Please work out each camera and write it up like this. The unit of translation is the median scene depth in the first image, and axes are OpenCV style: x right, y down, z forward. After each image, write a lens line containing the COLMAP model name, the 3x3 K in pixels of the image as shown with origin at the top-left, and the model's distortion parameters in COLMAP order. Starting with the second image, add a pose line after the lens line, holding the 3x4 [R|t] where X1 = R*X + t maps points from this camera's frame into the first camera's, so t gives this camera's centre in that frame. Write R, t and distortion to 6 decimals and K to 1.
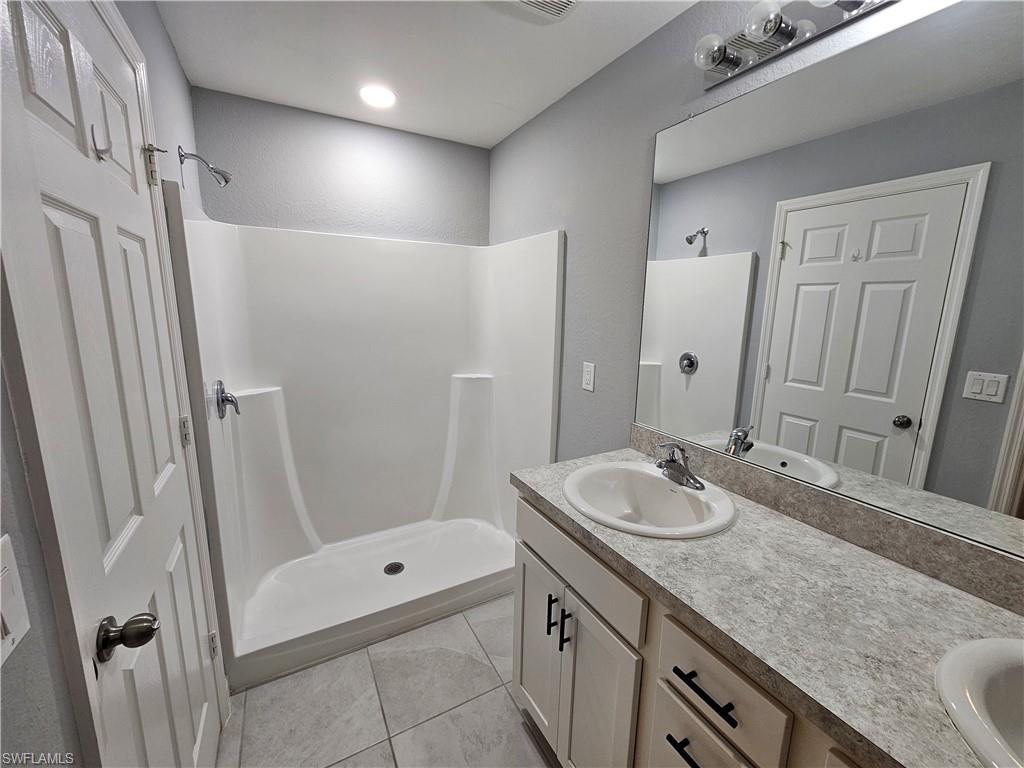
lens RADIAL K [[416.9, 0, 518.8], [0, 416.9, 380.7], [0, 0, 1]] dist [-0.000129, 0.000291]
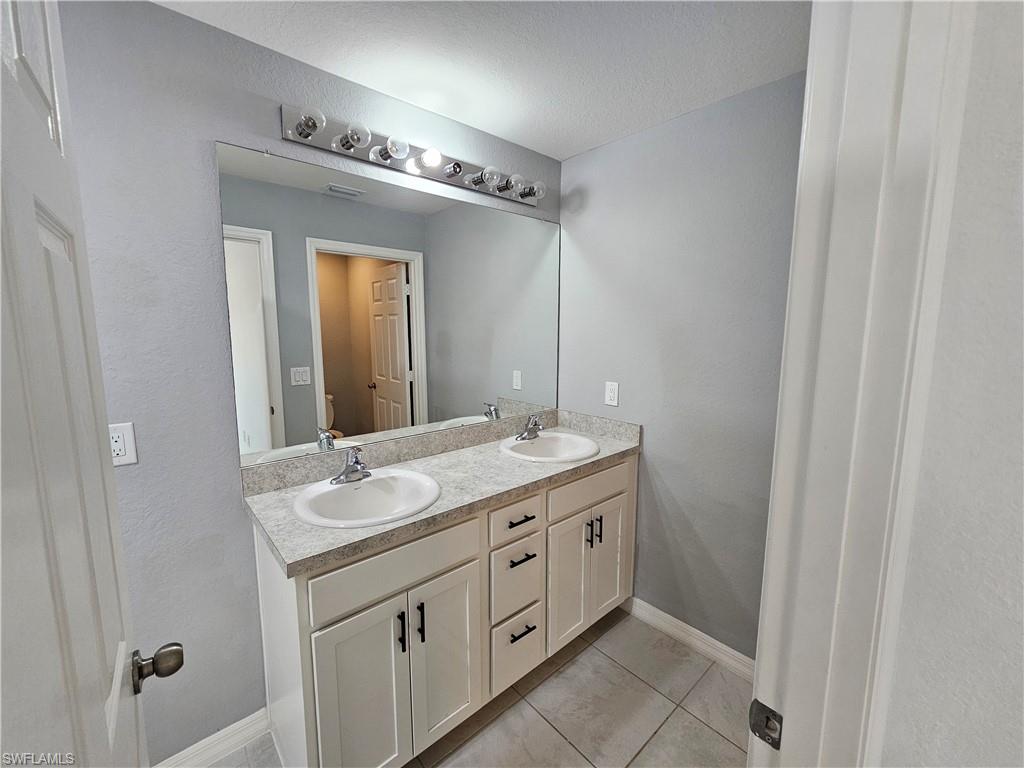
lens RADIAL K [[416.9, 0, 509.4], [0, 416.9, 378.8], [0, 0, 1]] dist [-0.000129, 0.000291]
pose [[-0.199434, -0.143119, 0.969403, -0.814685], [0.172564, 0.968687, 0.178515, -0.172929], [-0.964597, 0.202886, -0.168492, 0.718718]]
